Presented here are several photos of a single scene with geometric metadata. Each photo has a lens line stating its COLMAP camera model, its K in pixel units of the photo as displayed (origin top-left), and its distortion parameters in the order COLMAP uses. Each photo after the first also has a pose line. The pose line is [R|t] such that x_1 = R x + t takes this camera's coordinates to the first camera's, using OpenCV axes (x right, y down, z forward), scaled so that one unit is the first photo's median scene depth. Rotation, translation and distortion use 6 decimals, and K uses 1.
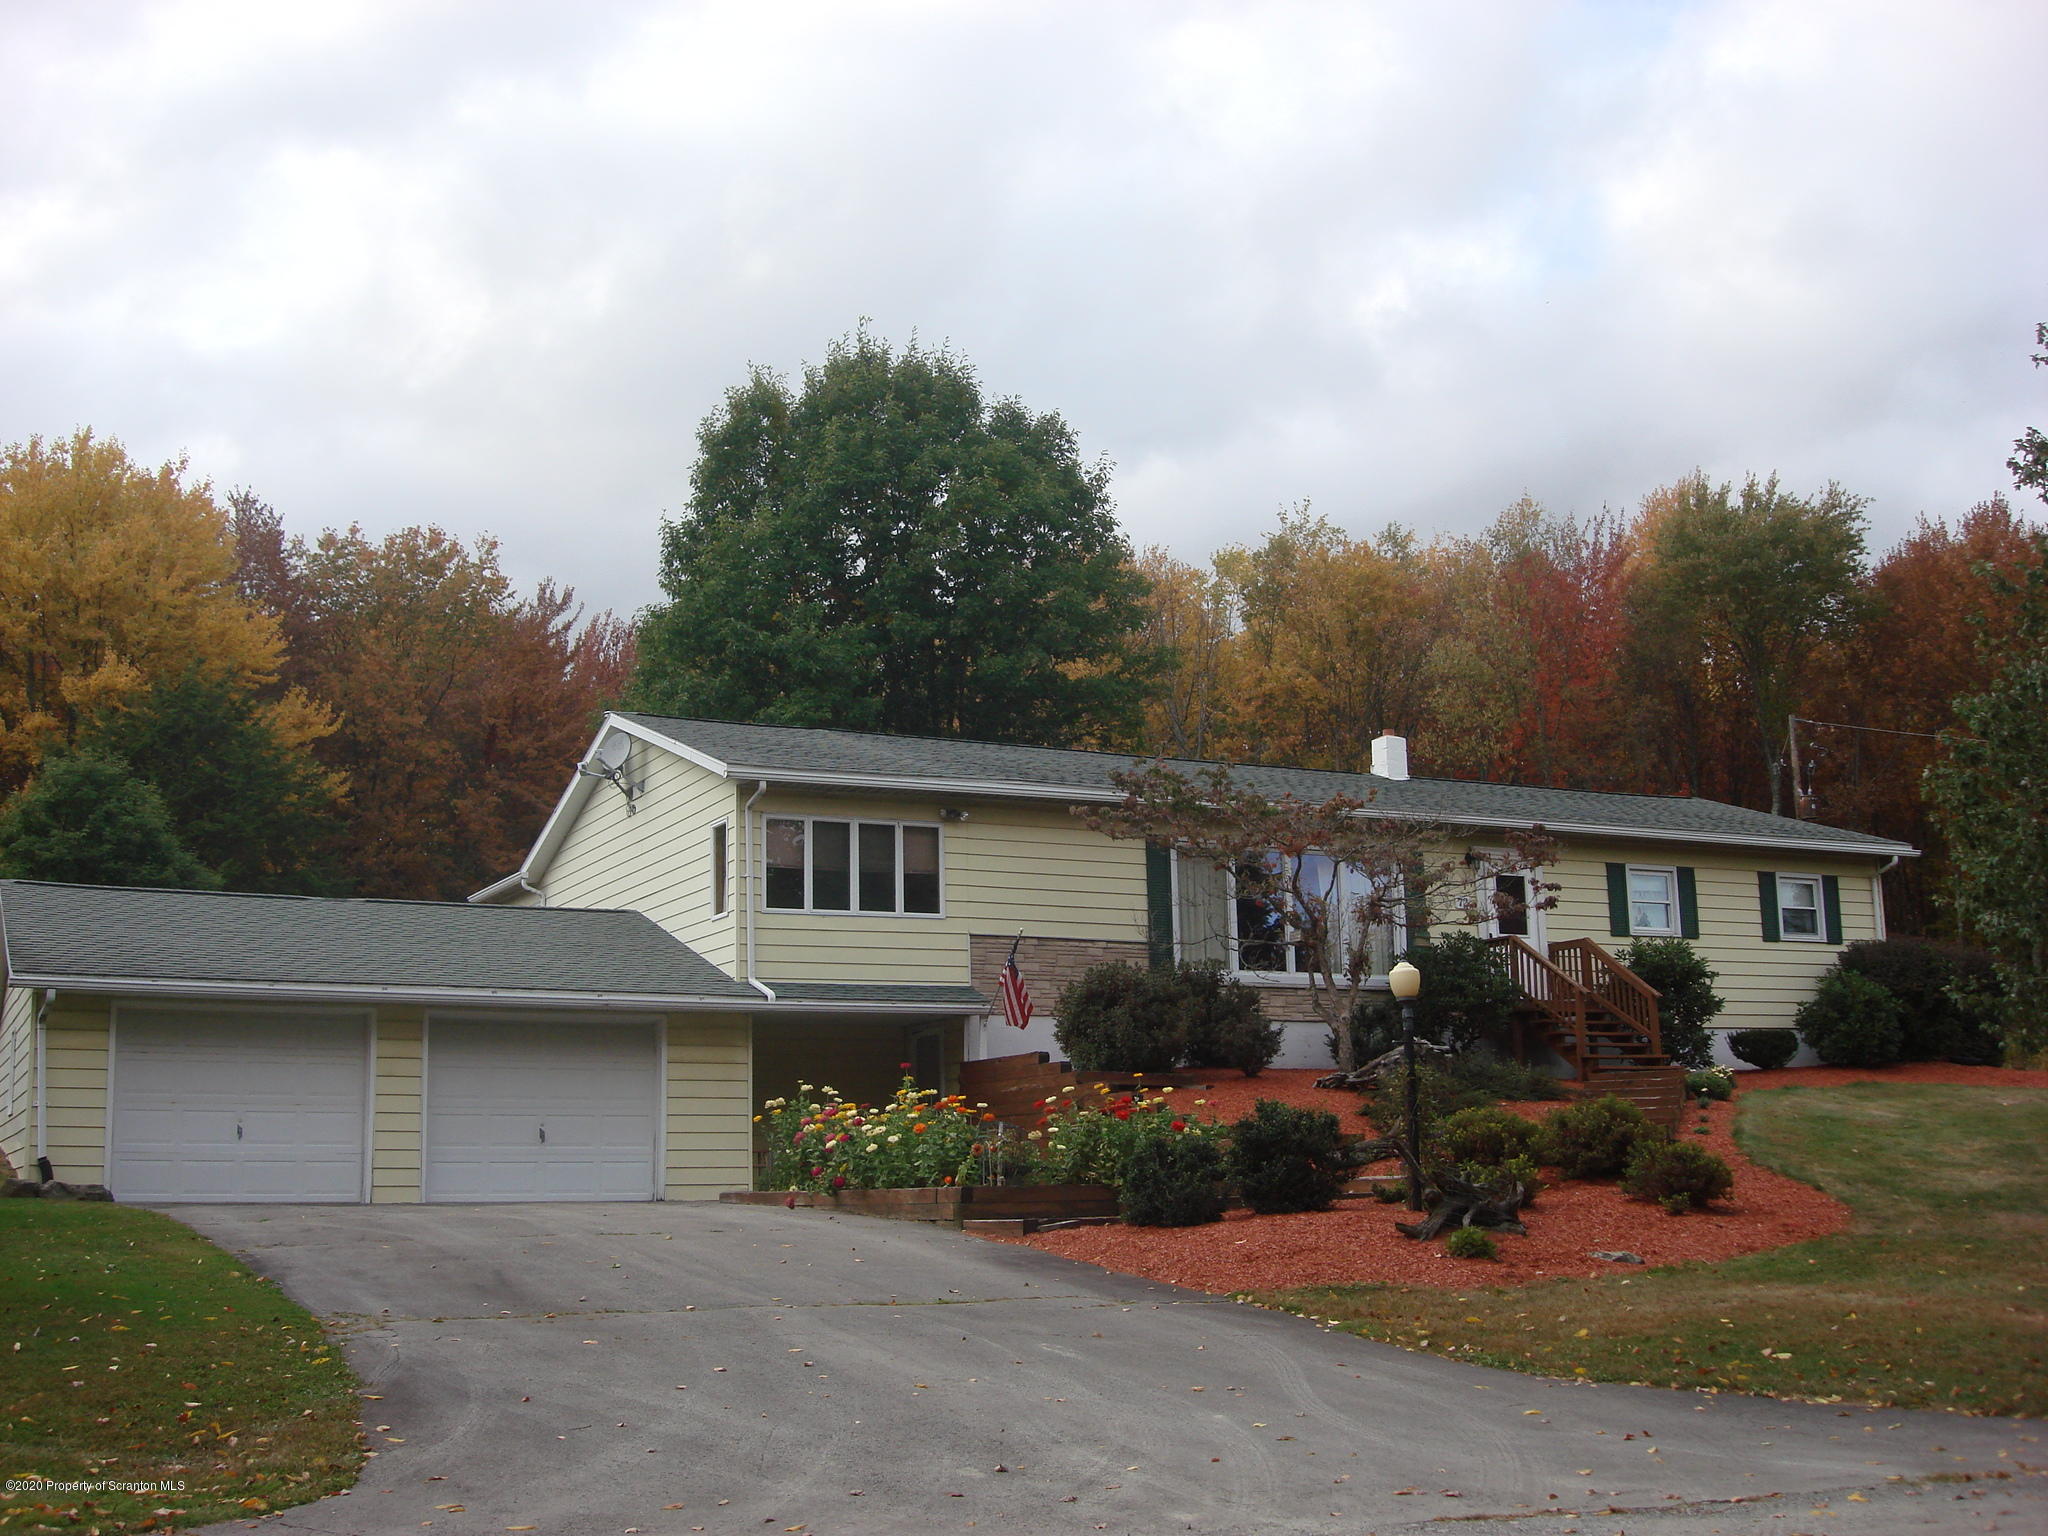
lens RADIAL K [[2259.3, 0, 1024.0], [0, 2259.3, 768.0], [0, 0, 1]] dist [-0.097271, -0.070110]
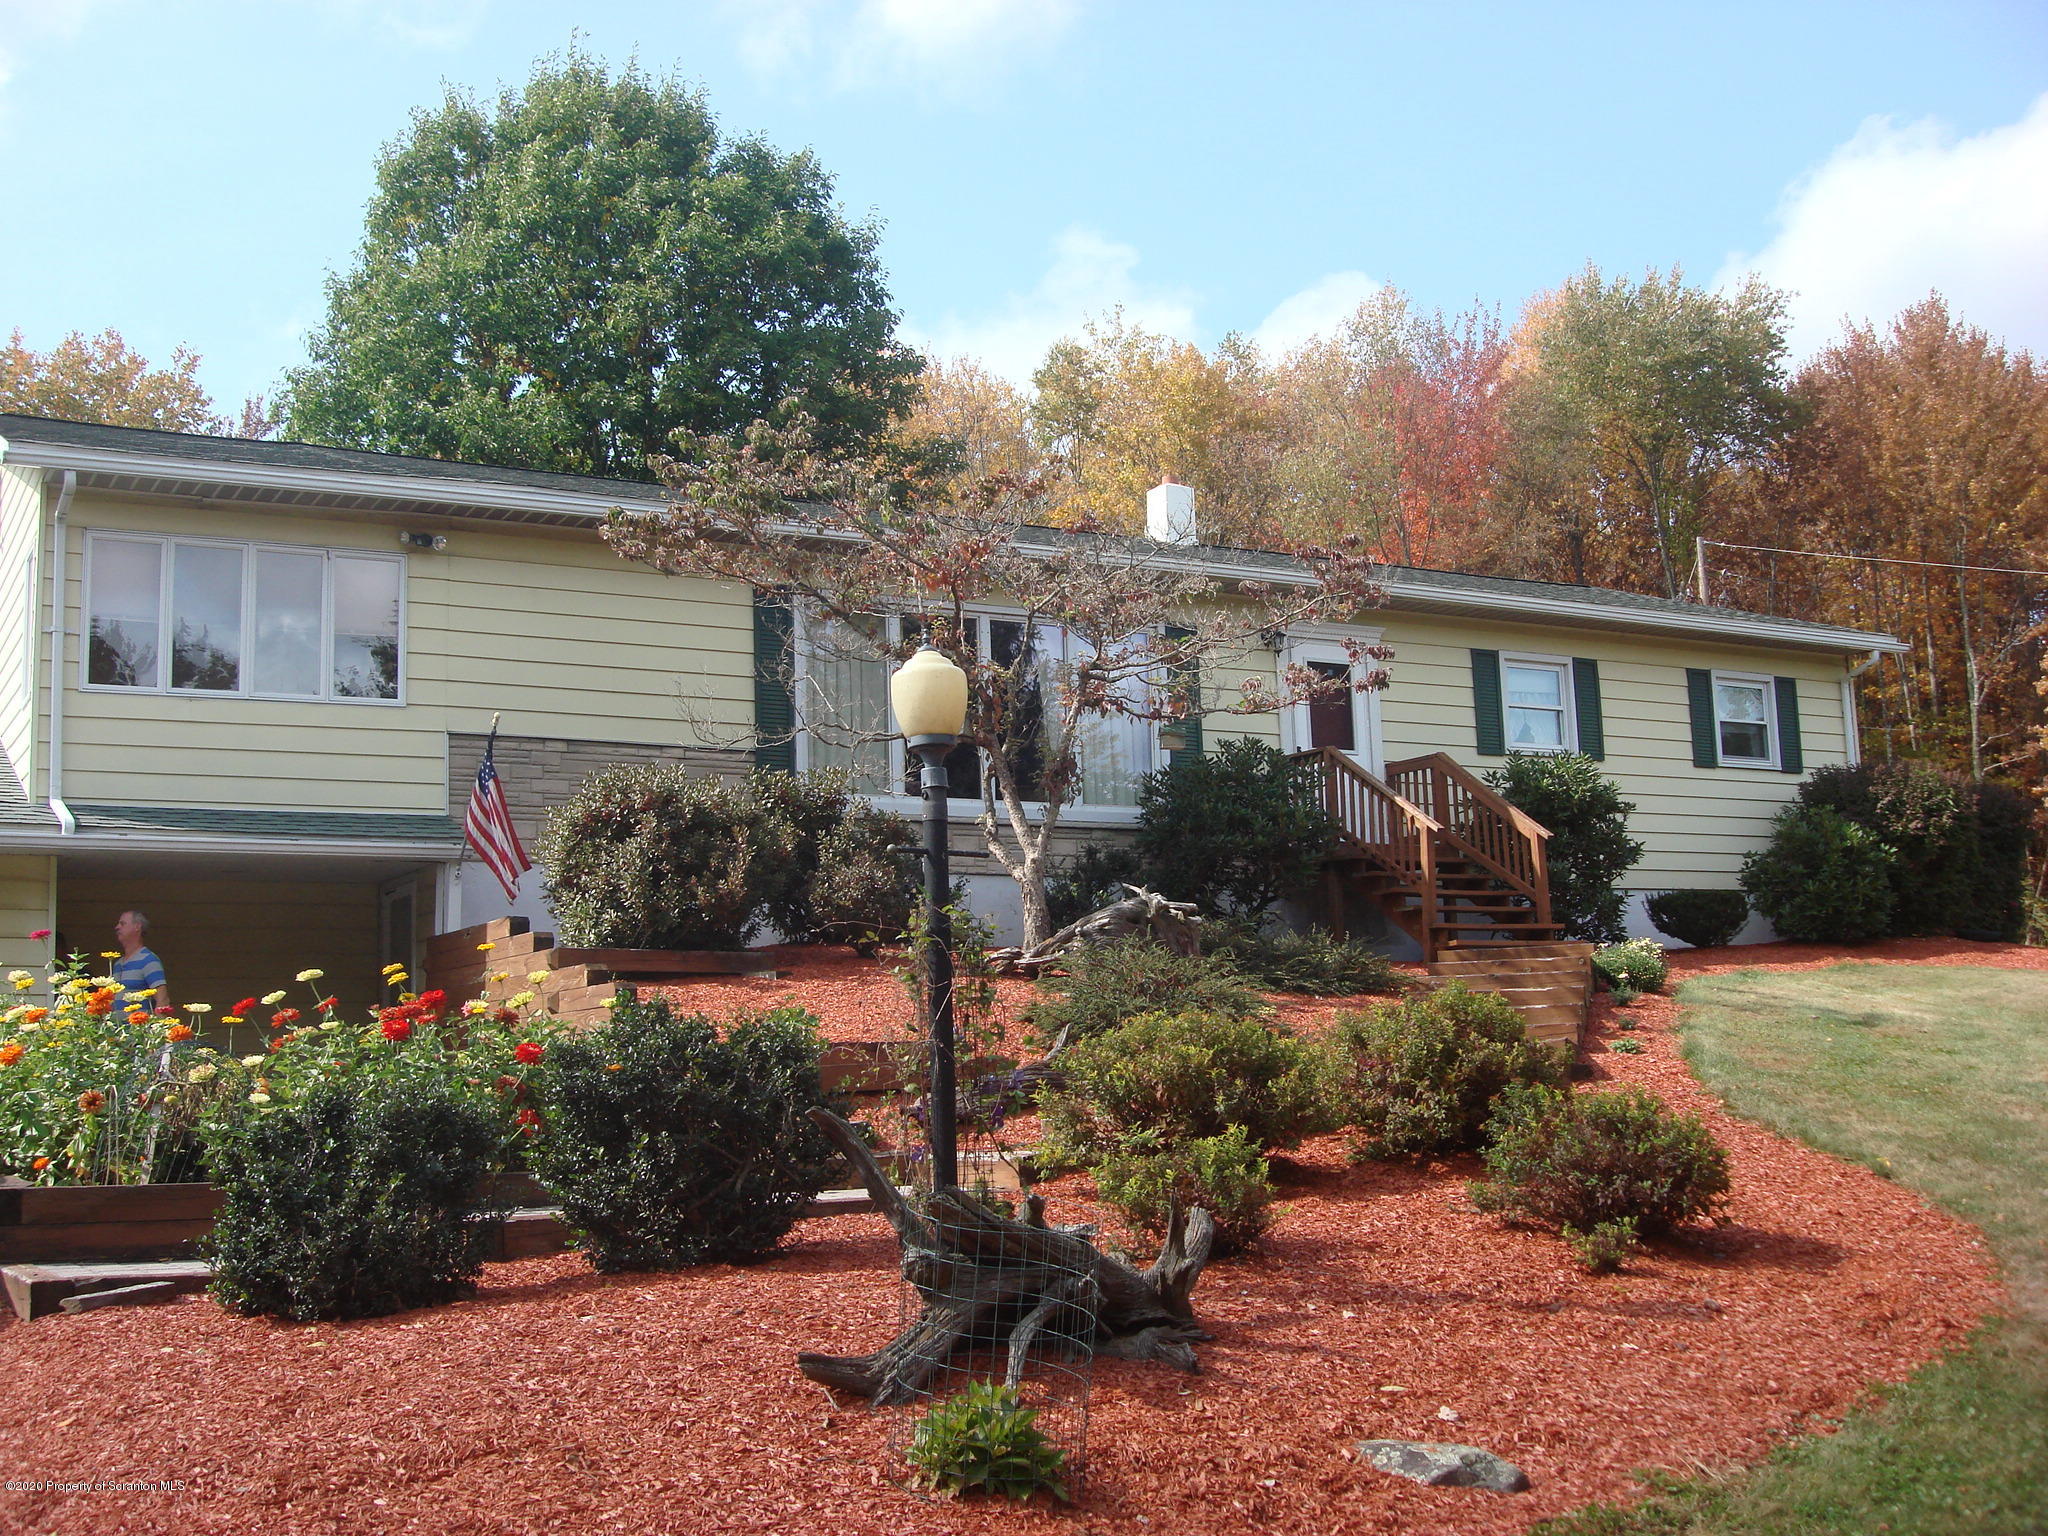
lens RADIAL K [[2259.3, 0, 1024.0], [0, 2259.3, 768.0], [0, 0, 1]] dist [-0.097271, -0.070110]
pose [[0.998720, -0.003704, 0.050441, 0.100451], [0.001404, 0.998961, 0.045551, 0.053908], [-0.050557, -0.045422, 0.997688, 0.363871]]
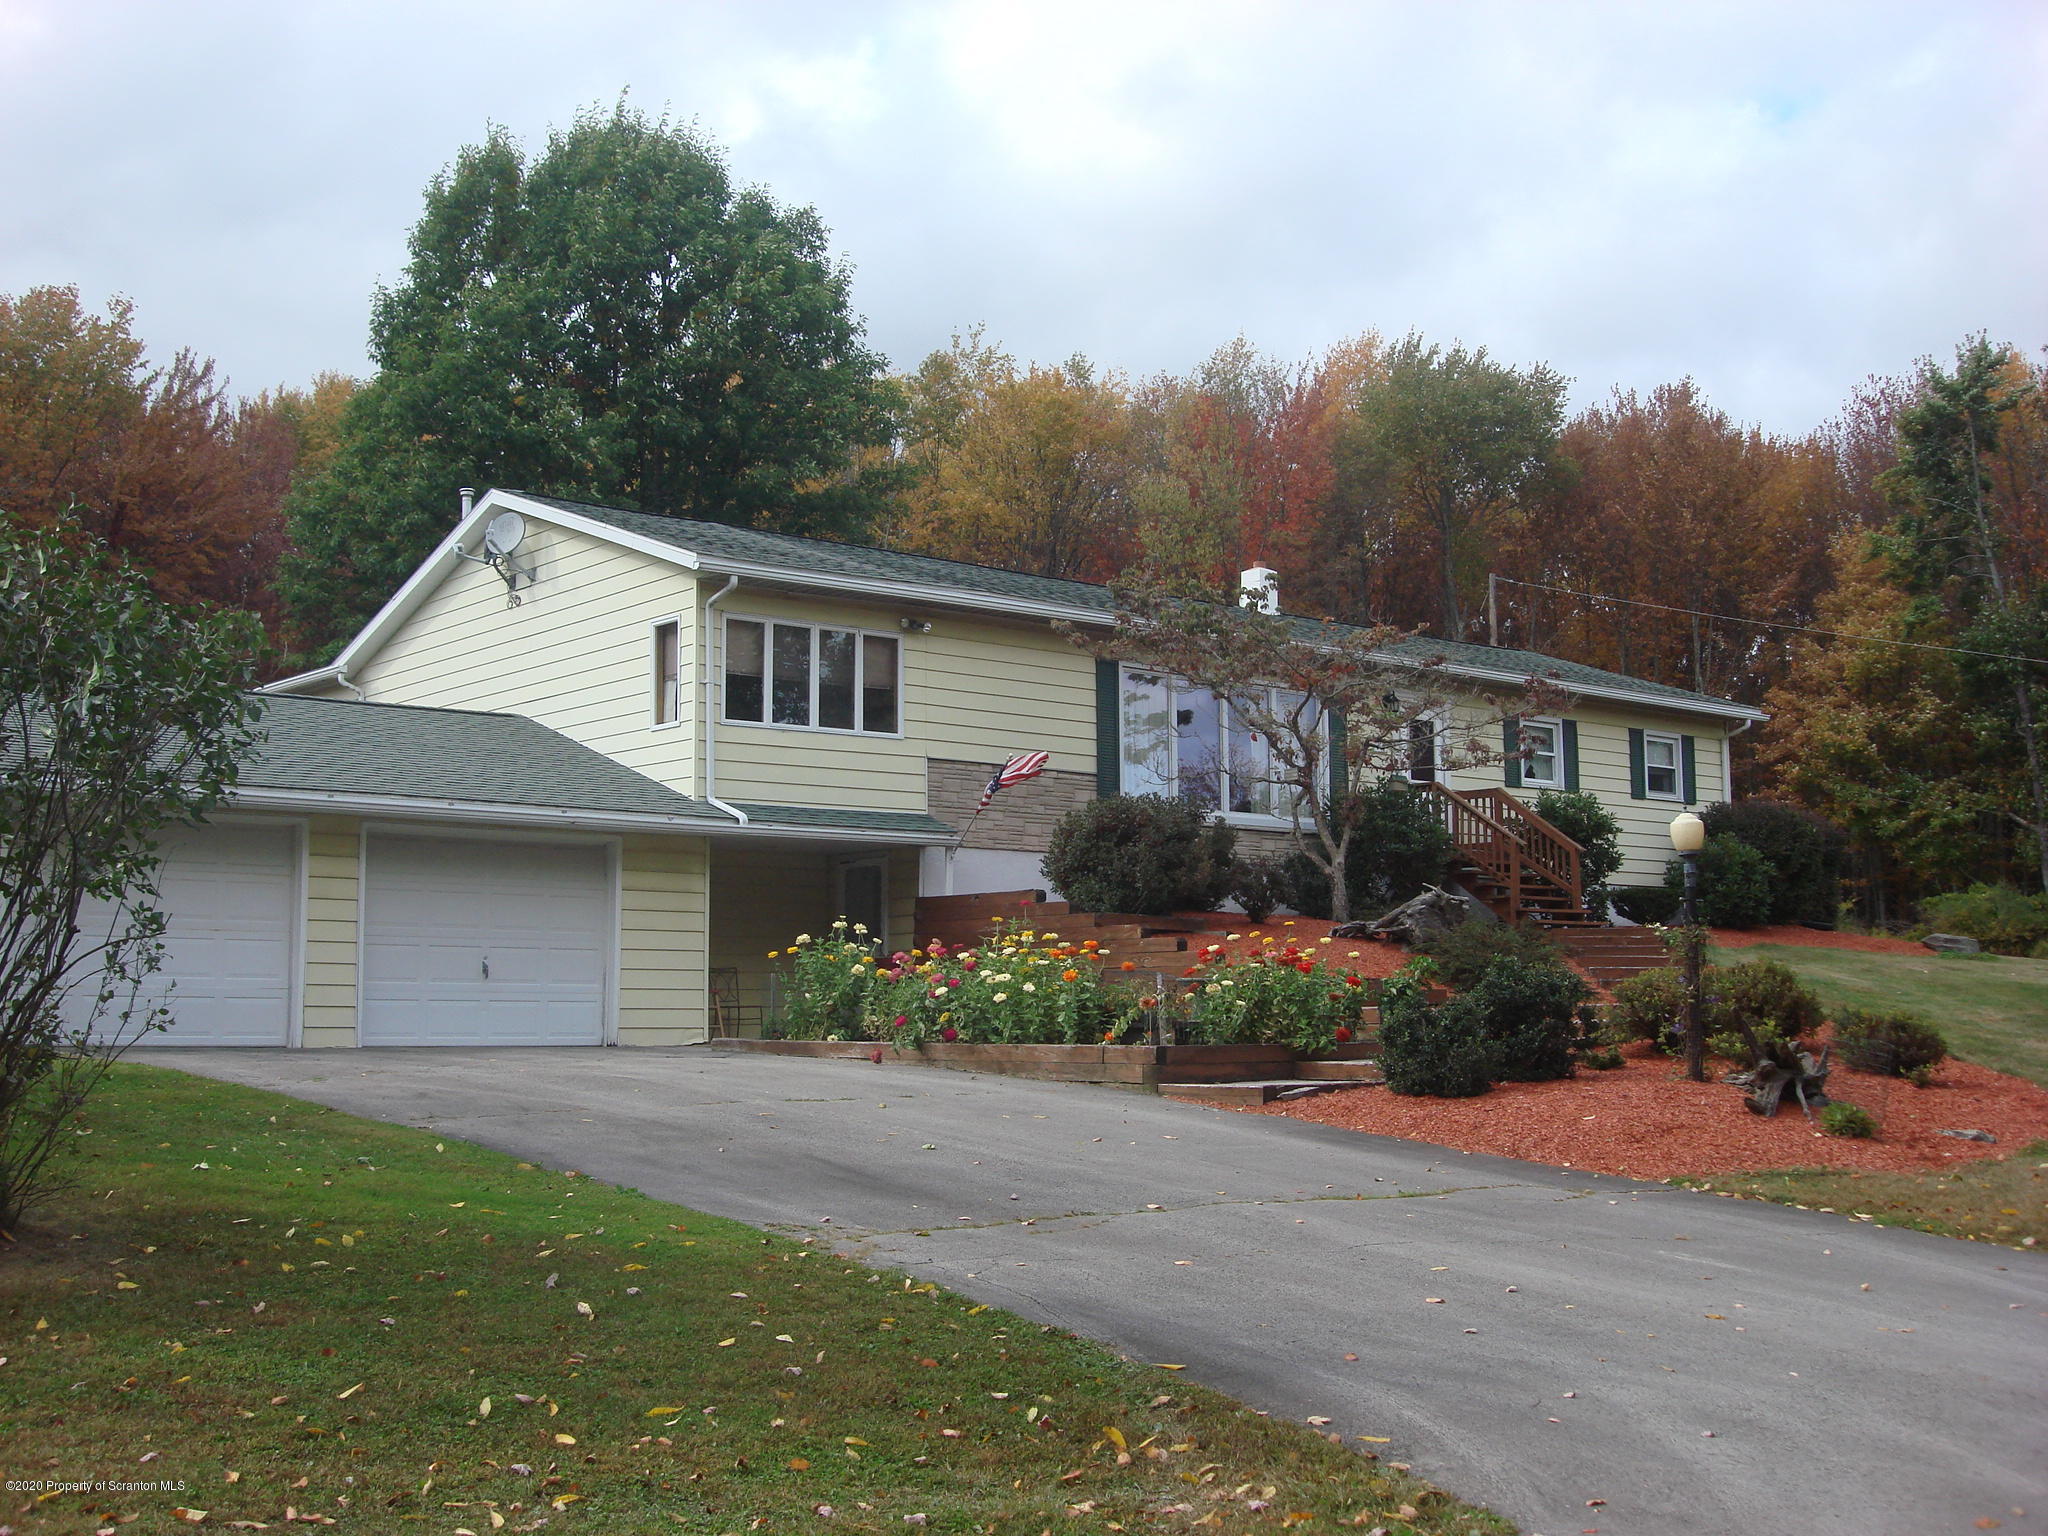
lens RADIAL K [[2259.3, 0, 1024.0], [0, 2259.3, 768.0], [0, 0, 1]] dist [-0.097271, -0.070110]
pose [[0.974996, 0.040752, 0.218454, -0.179785], [-0.057177, 0.995949, 0.069398, 0.012091], [-0.214741, -0.080154, 0.973377, 0.102104]]
